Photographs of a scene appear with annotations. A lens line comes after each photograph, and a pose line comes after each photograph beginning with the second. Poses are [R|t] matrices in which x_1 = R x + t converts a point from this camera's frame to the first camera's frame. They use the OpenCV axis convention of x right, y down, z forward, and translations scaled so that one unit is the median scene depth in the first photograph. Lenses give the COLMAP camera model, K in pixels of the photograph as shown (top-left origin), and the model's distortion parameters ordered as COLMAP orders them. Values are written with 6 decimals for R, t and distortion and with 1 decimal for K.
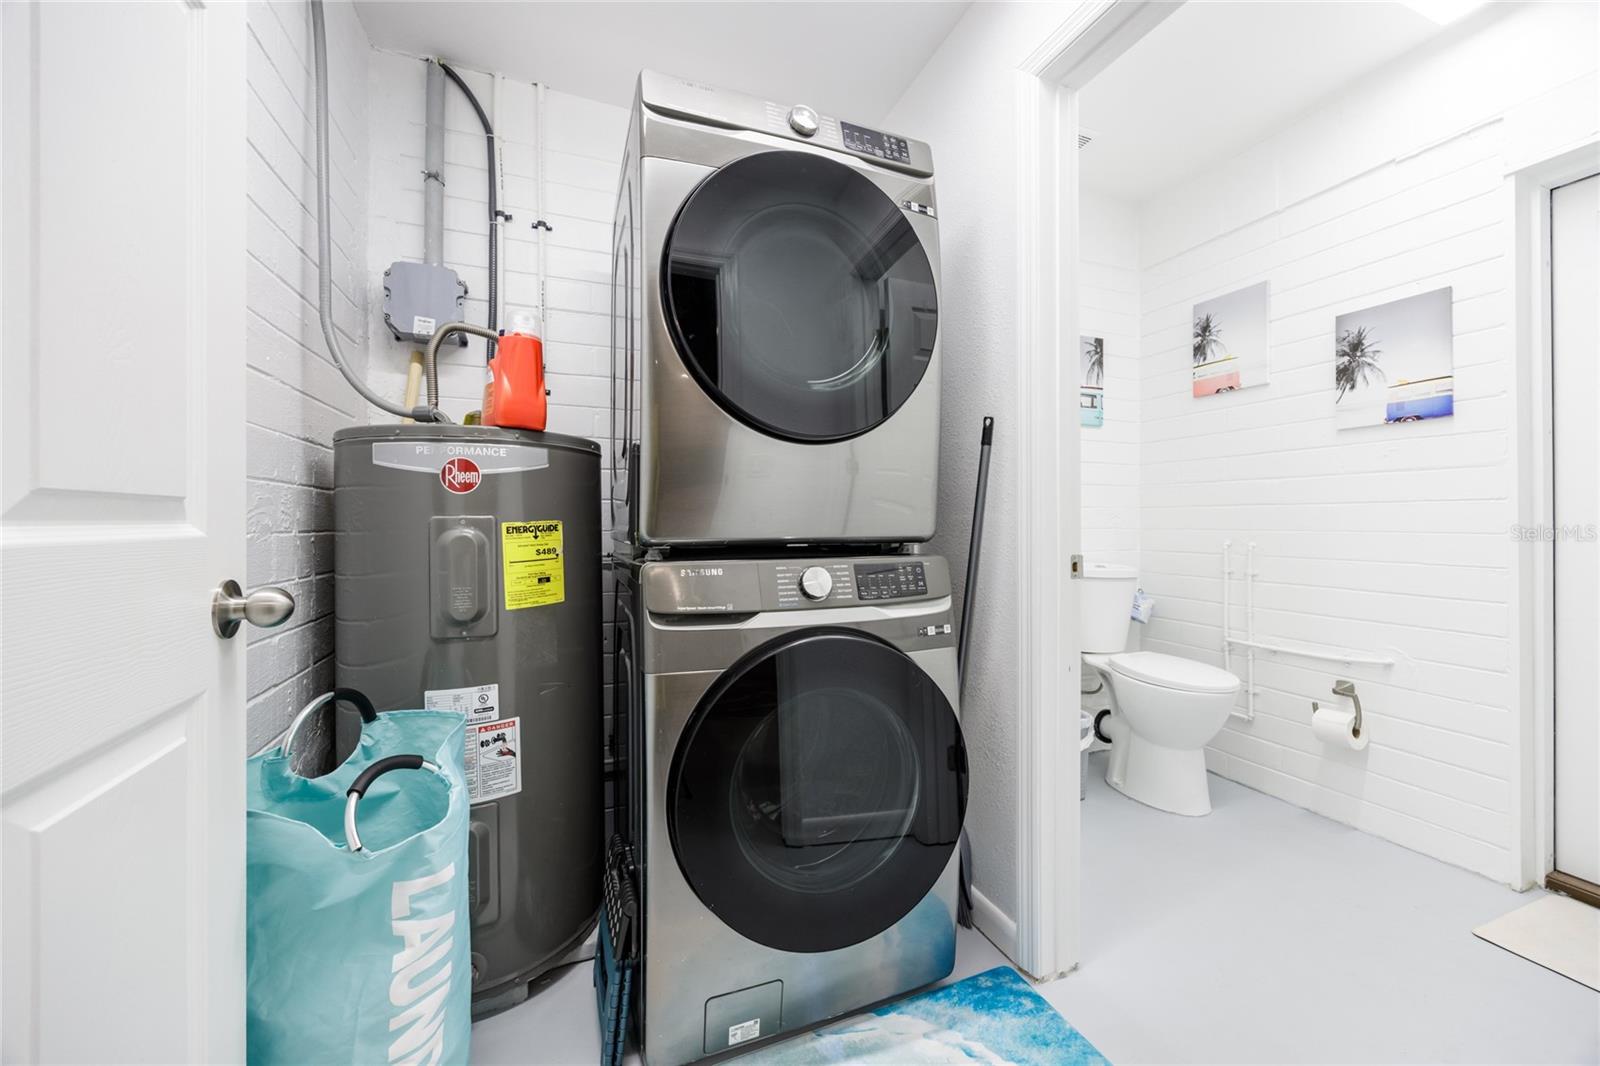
lens RADIAL K [[613.2, 0, 801.3], [0, 613.2, 522.8], [0, 0, 1]] dist [-0.001042, -0.000576]
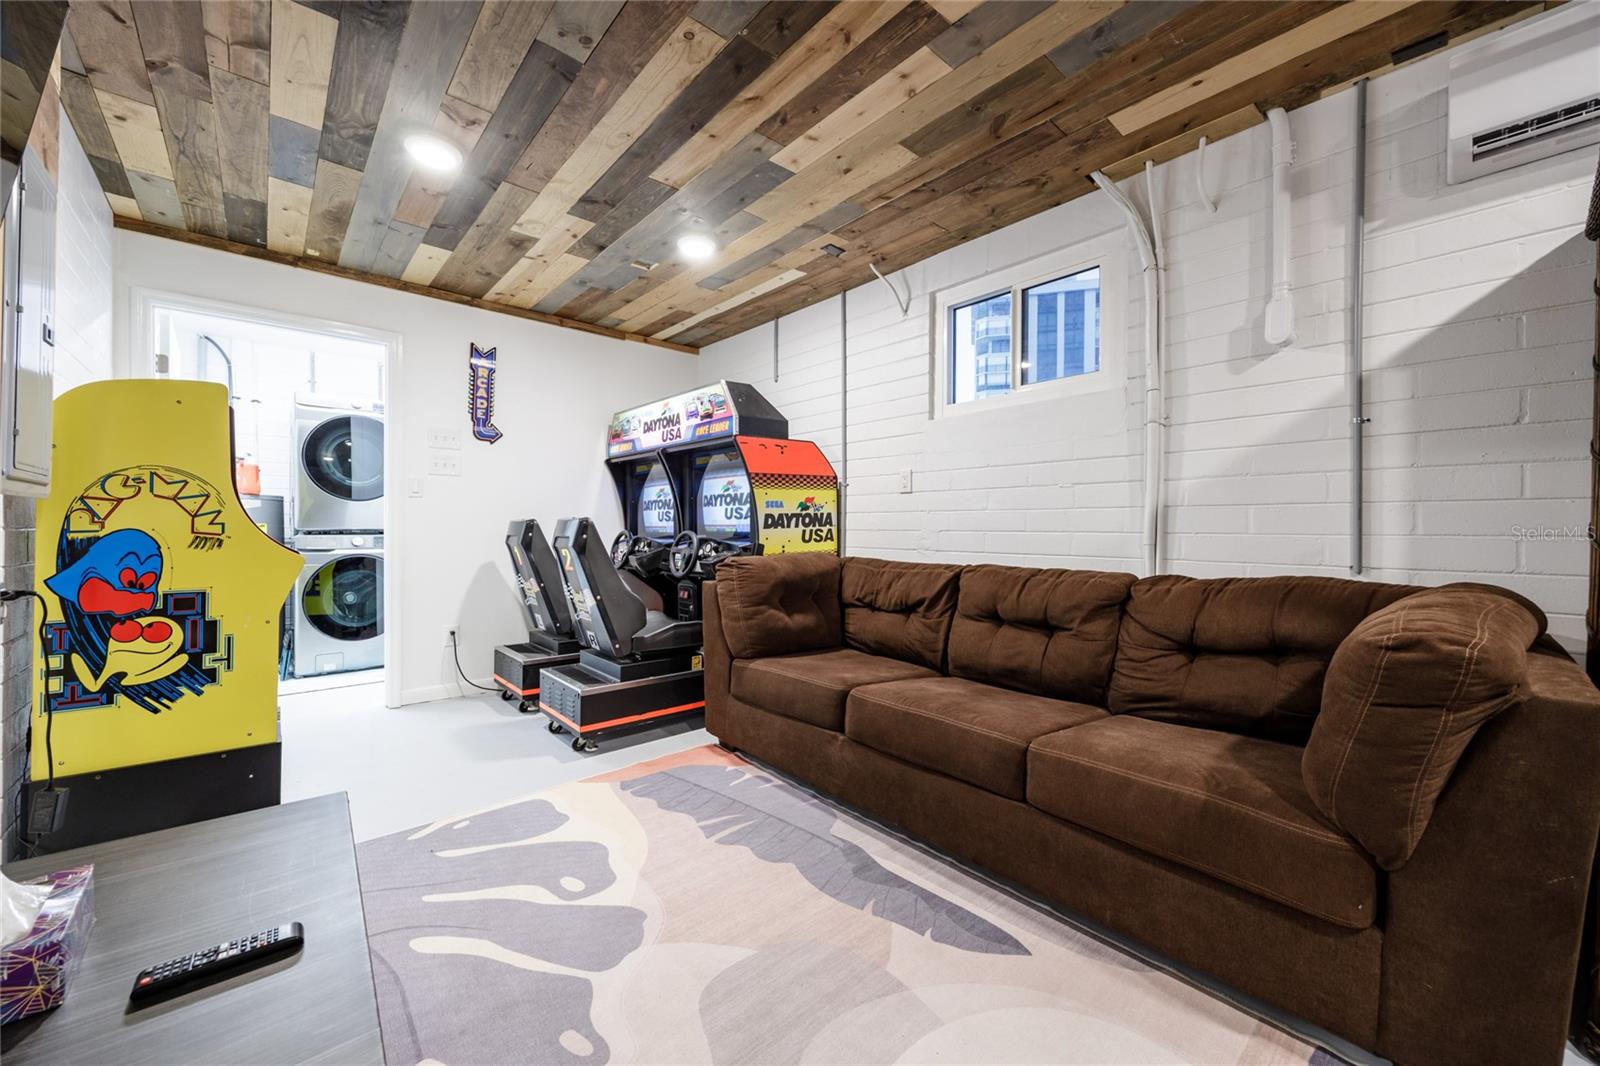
lens RADIAL K [[613.2, 0, 808.8], [0, 613.2, 530.8], [0, 0, 1]] dist [-0.001042, -0.000576]
pose [[0.933458, -0.000500, 0.358687, 0.563543], [-0.002503, 0.999966, 0.007908, 0.000340], [-0.358679, -0.008280, 0.933424, -1.543608]]
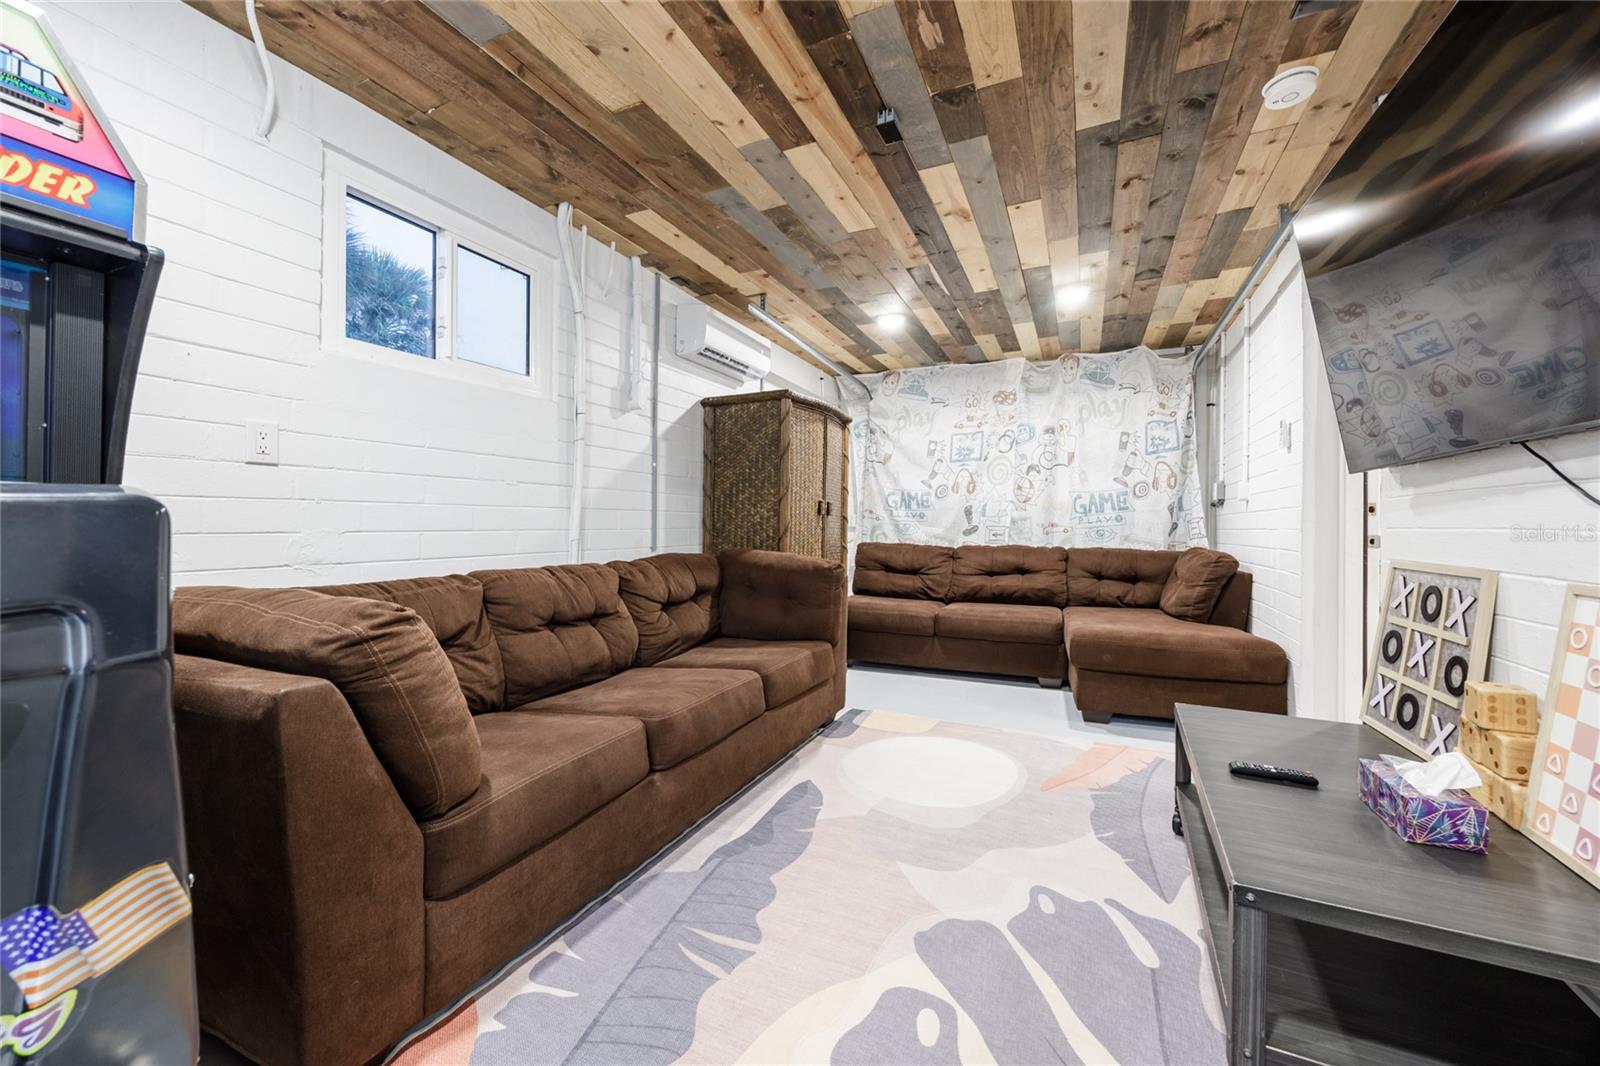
lens RADIAL K [[613.2, 0, 803.4], [0, 613.2, 535.2], [0, 0, 1]] dist [-0.001042, -0.000576]
pose [[-0.704631, -0.014422, 0.709427, 0.278141], [-0.004265, 0.999861, 0.016089, 0.000631], [-0.709561, 0.008311, -0.704595, -0.347131]]
